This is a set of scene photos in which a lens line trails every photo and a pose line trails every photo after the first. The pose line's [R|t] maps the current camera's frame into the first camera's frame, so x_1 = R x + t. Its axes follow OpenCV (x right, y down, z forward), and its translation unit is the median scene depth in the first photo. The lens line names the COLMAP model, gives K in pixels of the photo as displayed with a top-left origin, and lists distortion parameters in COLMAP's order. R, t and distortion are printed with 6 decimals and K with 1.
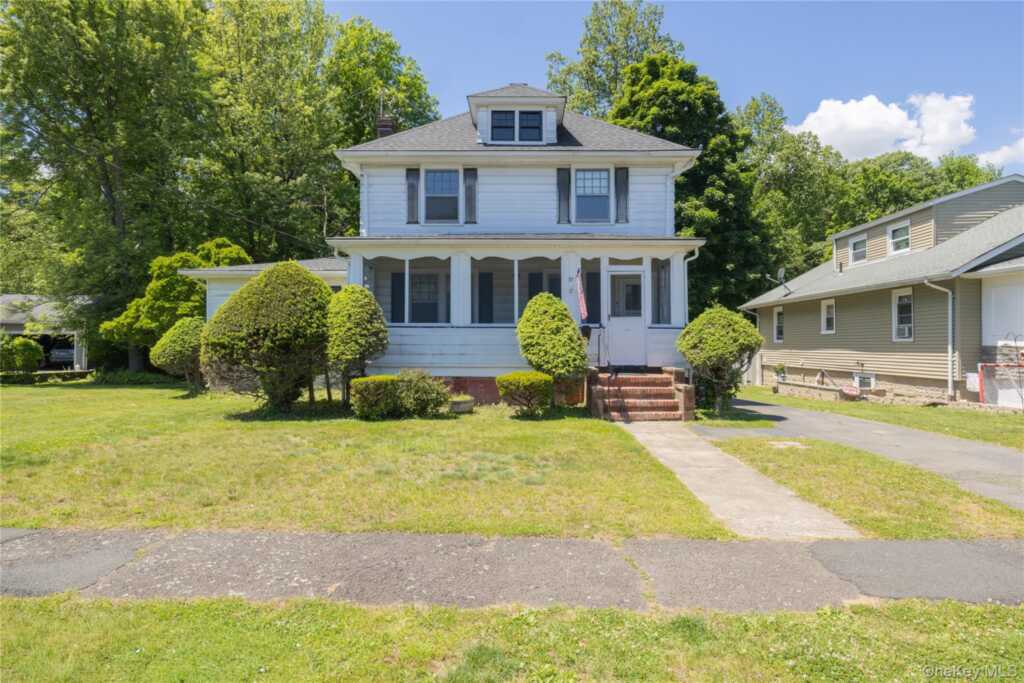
lens RADIAL K [[558.4, 0, 512.0], [0, 558.4, 341.5], [0, 0, 1]] dist [0.020617, -0.000185]
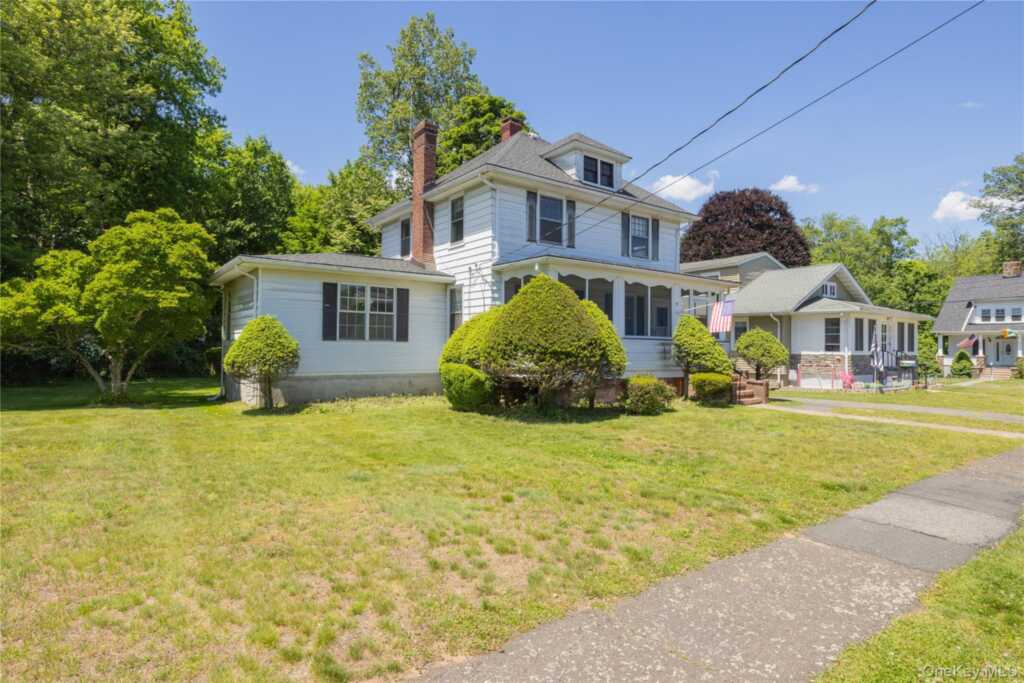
lens RADIAL K [[558.6, 0, 512.0], [0, 558.6, 341.5], [0, 0, 1]] dist [0.000798, 0.000034]
pose [[0.802318, 0.016771, 0.596661, -0.861940], [-0.015772, 0.999852, -0.006895, -0.005640], [-0.596688, -0.003879, 0.802464, 0.138048]]
